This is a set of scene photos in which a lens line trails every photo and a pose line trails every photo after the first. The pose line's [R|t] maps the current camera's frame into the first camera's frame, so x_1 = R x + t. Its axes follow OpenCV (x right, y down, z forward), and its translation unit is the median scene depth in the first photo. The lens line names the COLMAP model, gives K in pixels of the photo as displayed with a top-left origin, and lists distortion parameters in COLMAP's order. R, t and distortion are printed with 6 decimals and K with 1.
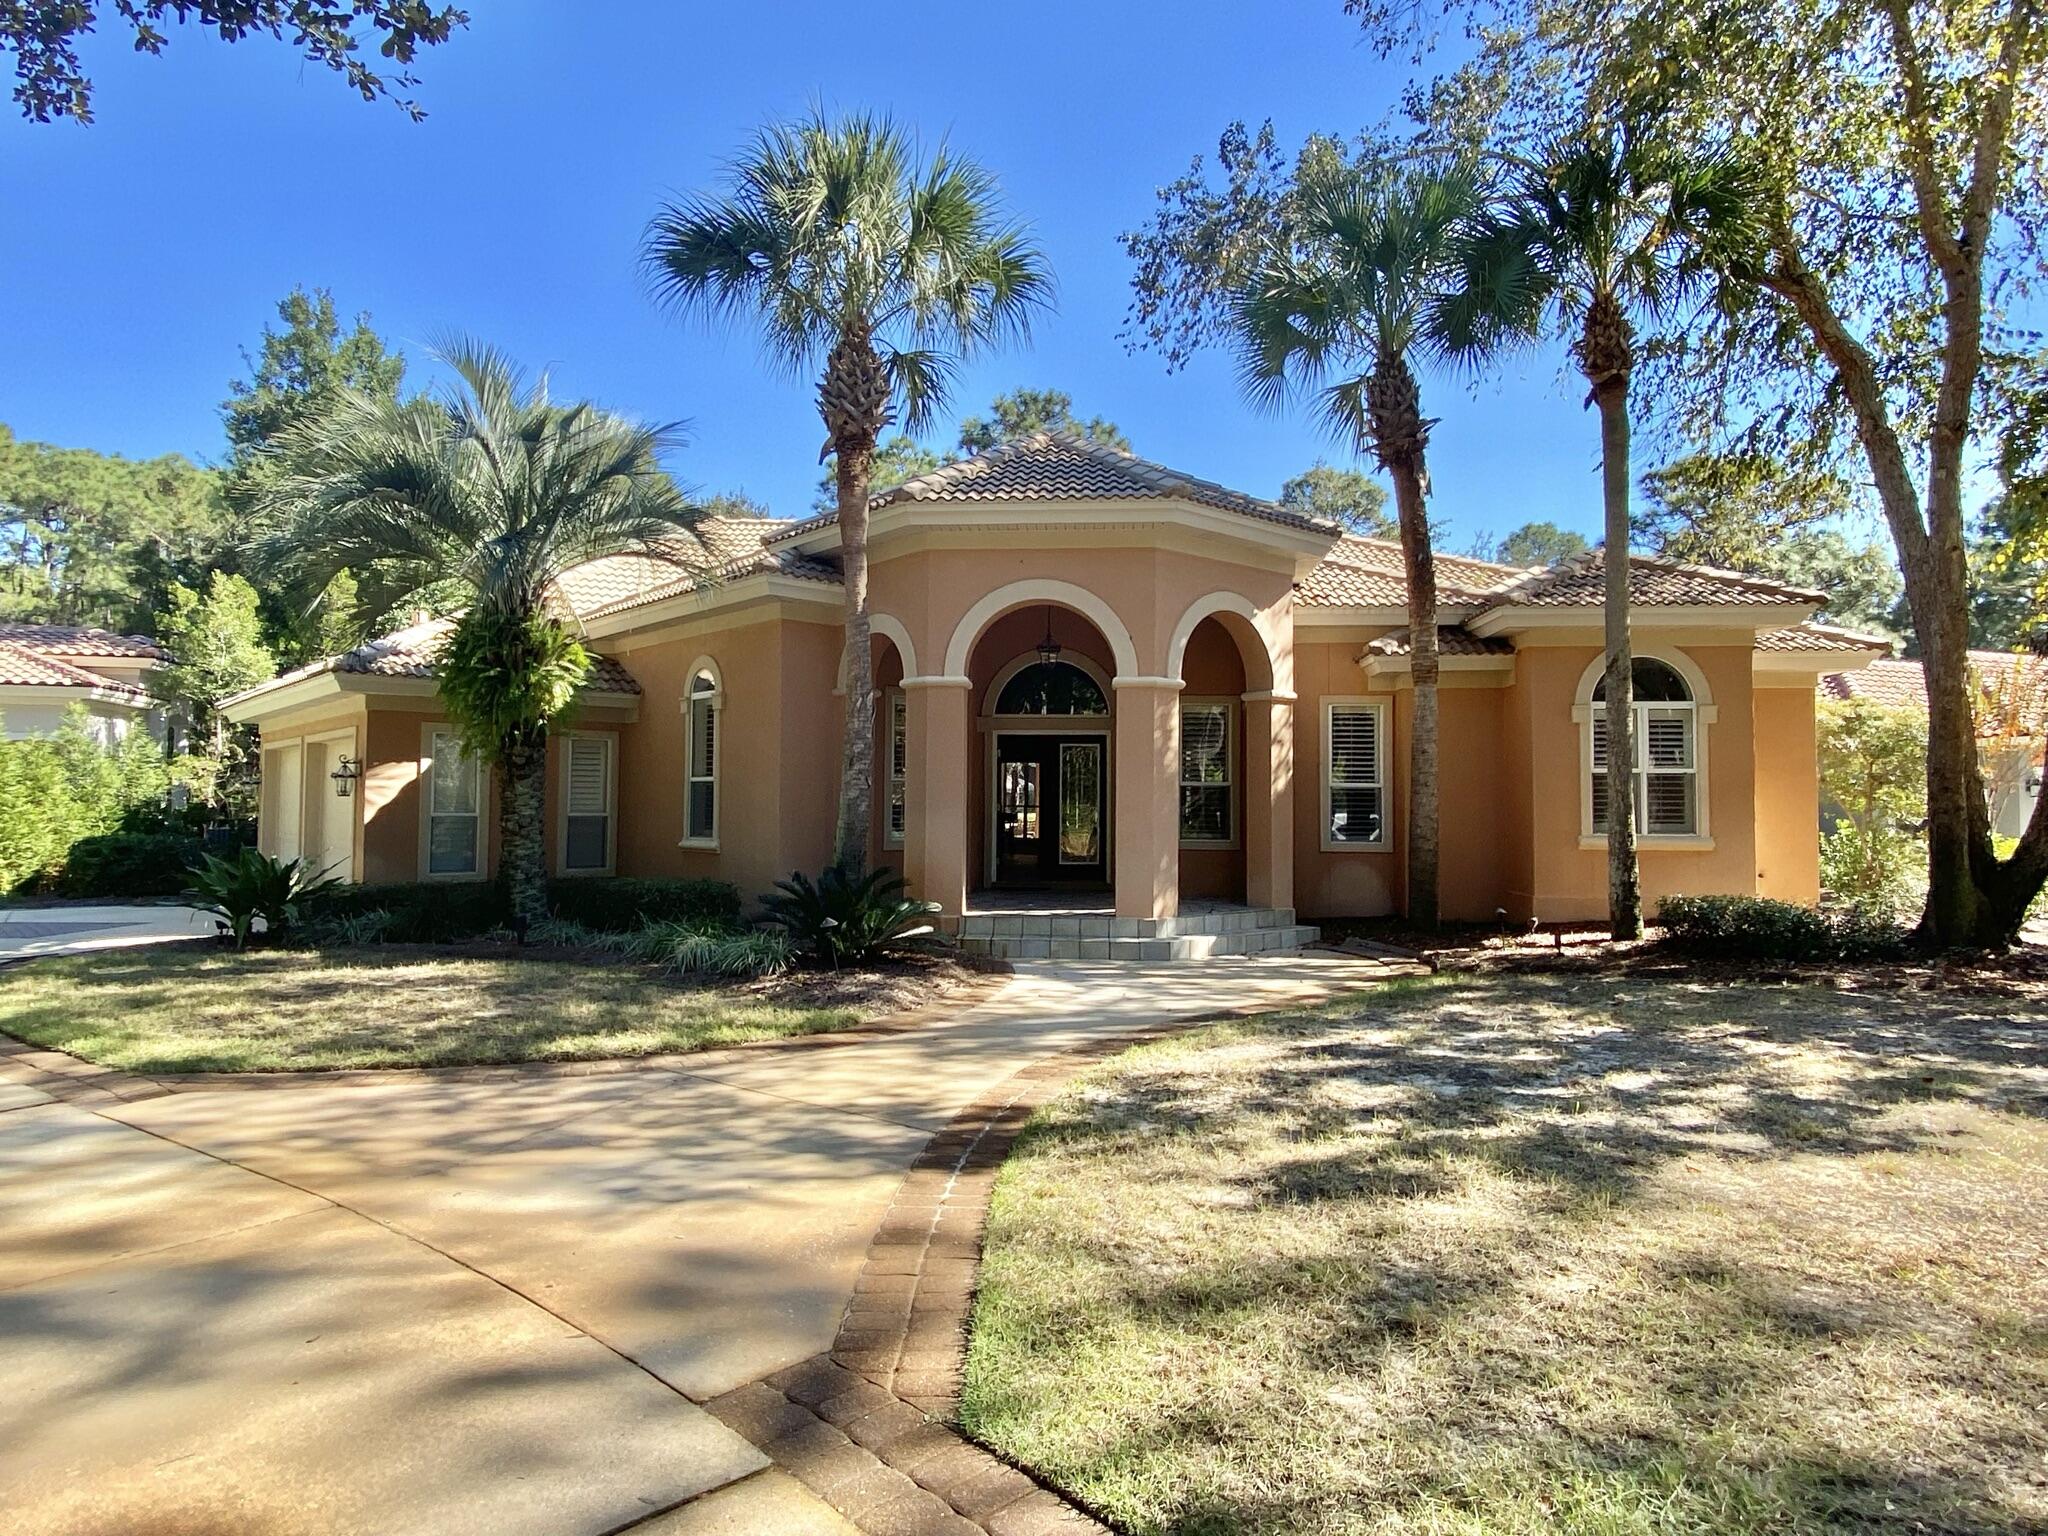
lens RADIAL K [[1228.2, 0, 1024.0], [0, 1228.2, 768.0], [0, 0, 1]] dist [0.067648, -0.001188]
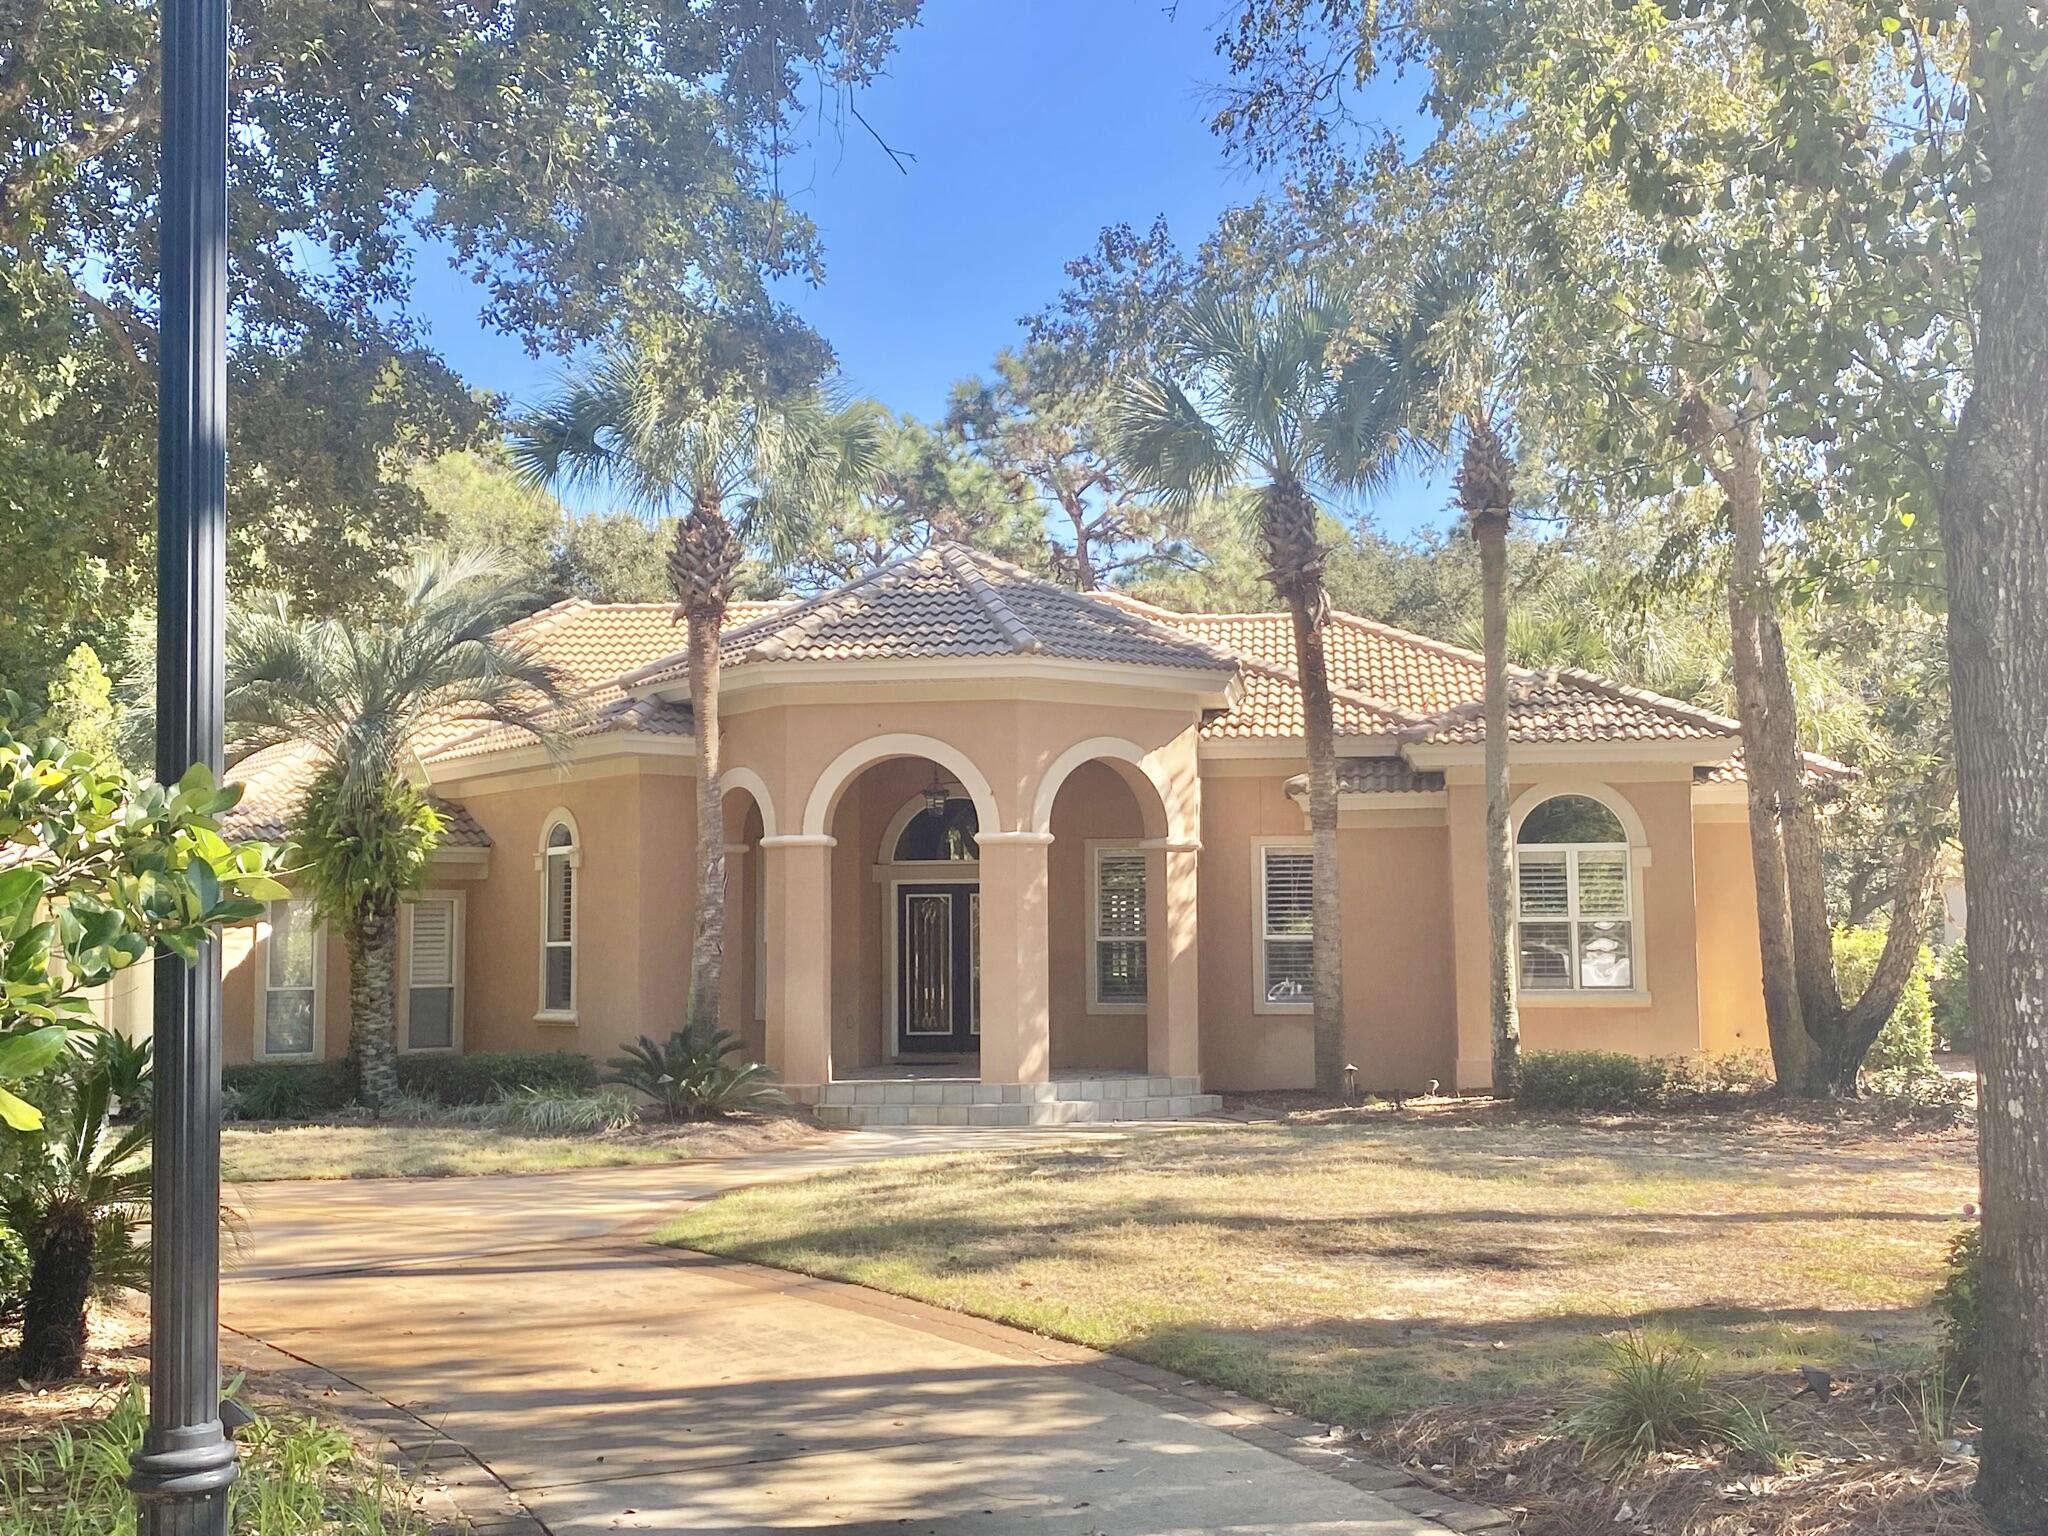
lens RADIAL K [[2306.3, 0, 1024.0], [0, 2306.3, 768.0], [0, 0, 1]] dist [0.115828, -0.015842]
pose [[0.997645, -0.021329, -0.065191, 0.213525], [0.017962, 0.998495, -0.051811, -0.028550], [0.066198, 0.050518, 0.996527, -0.751034]]
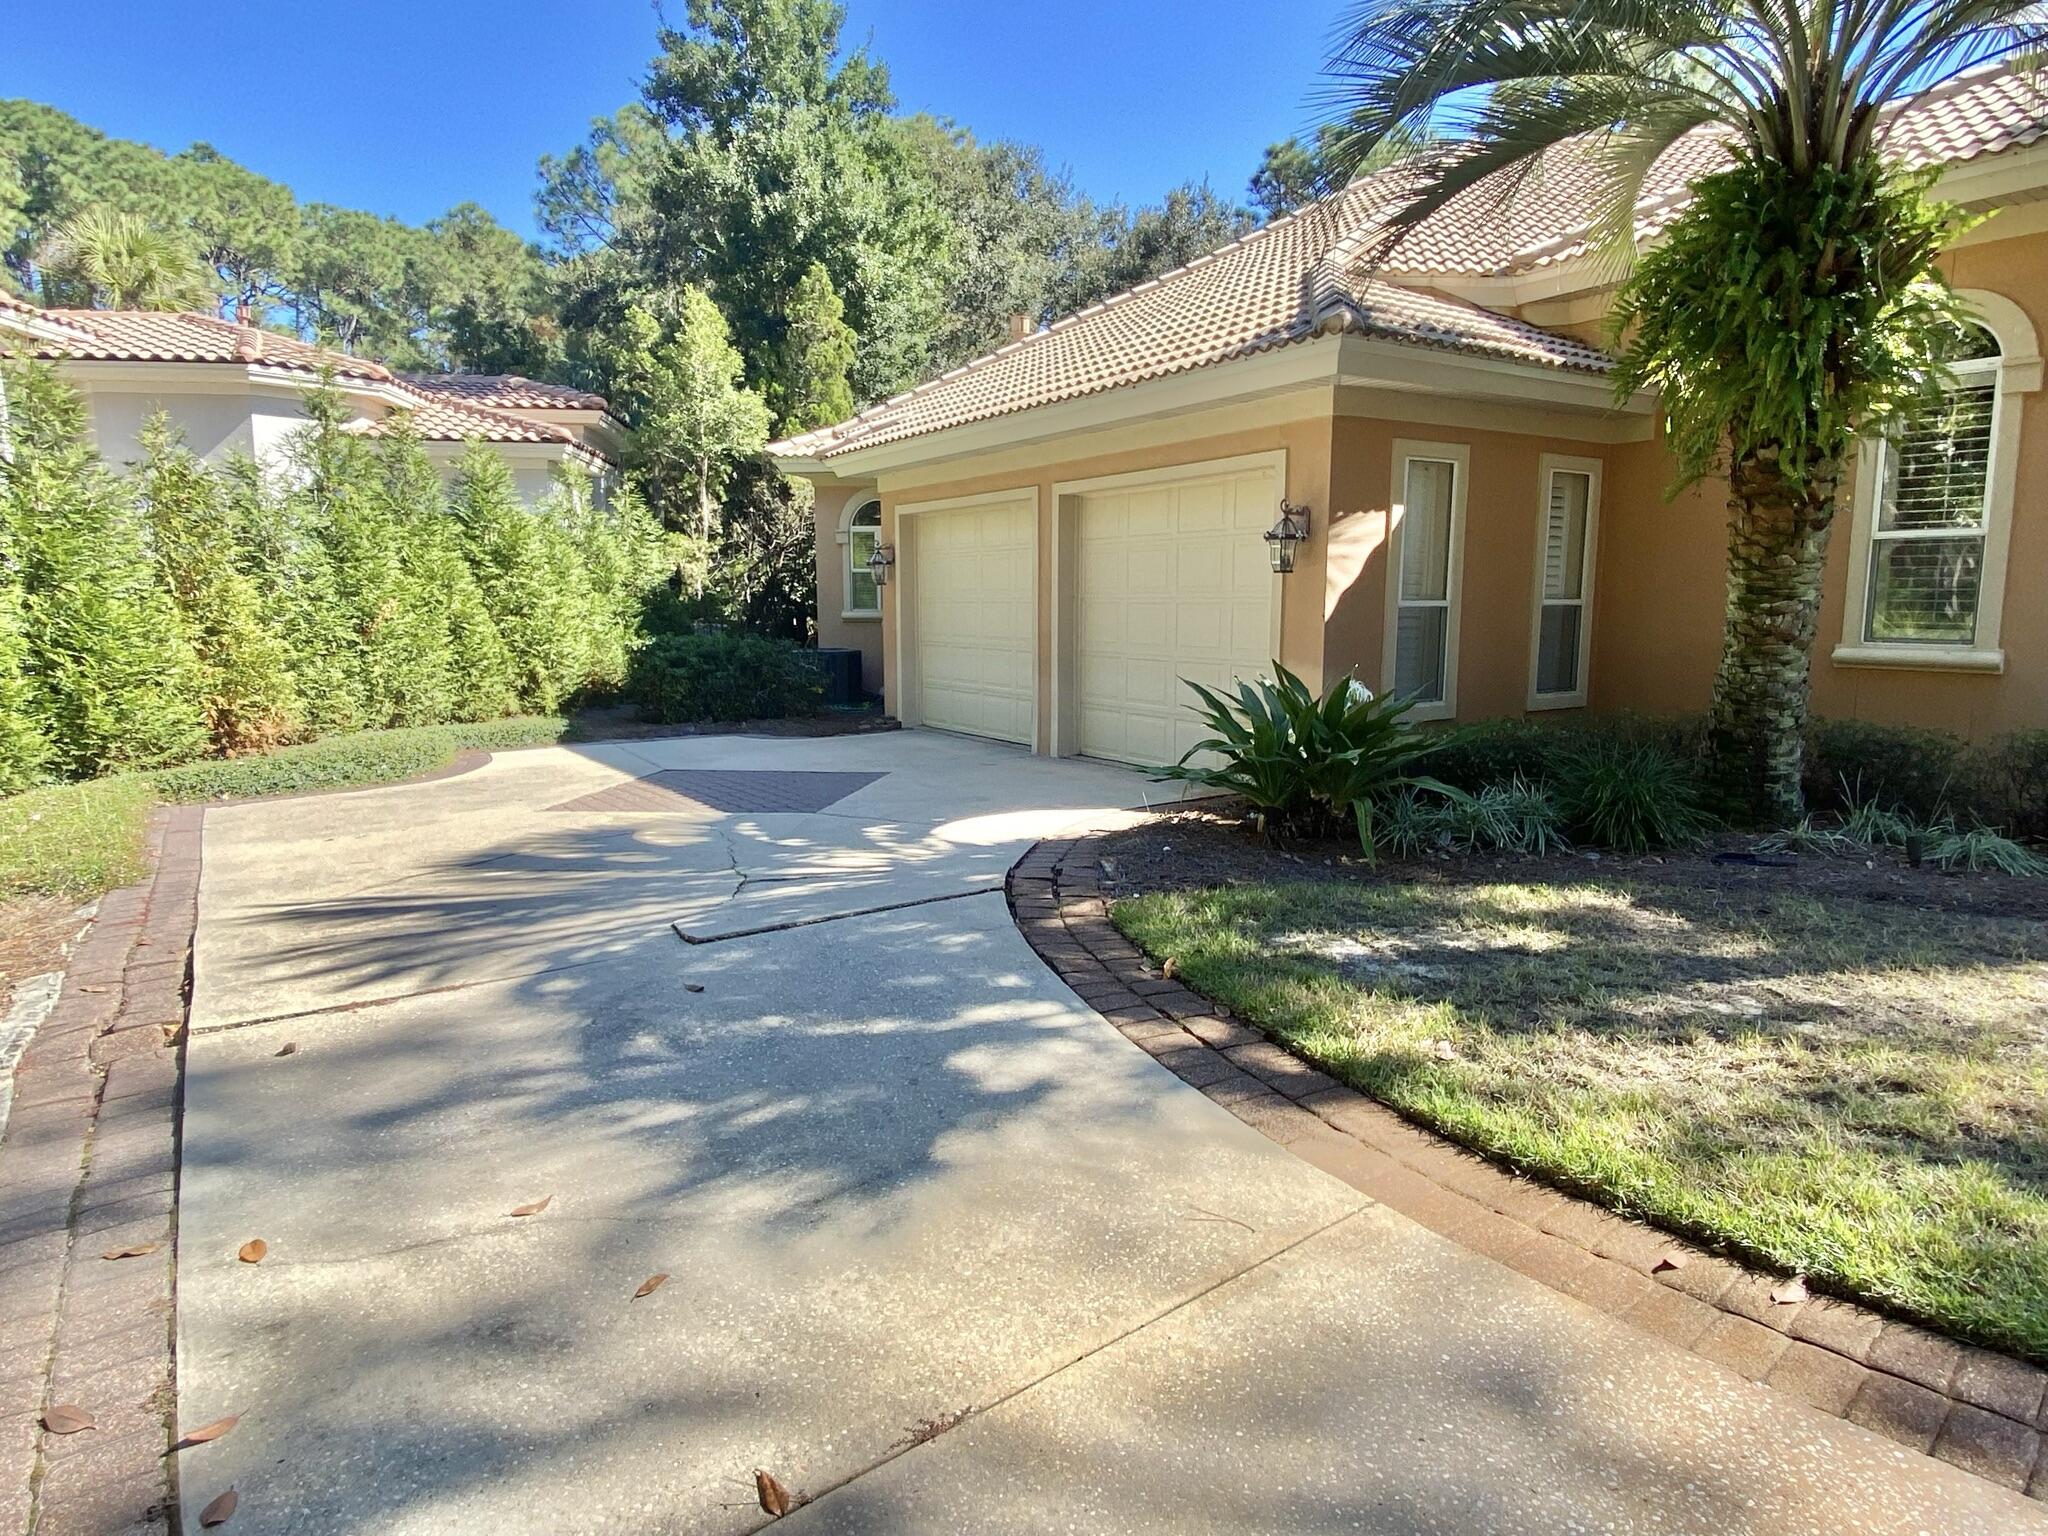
lens RADIAL K [[1228.2, 0, 1024.0], [0, 1228.2, 768.0], [0, 0, 1]] dist [0.067648, -0.001188]
pose [[0.991327, 0.012807, -0.130790, -0.631513], [0.009098, 0.986165, 0.165519, 0.017217], [0.131100, -0.165274, 0.977495, 0.444596]]
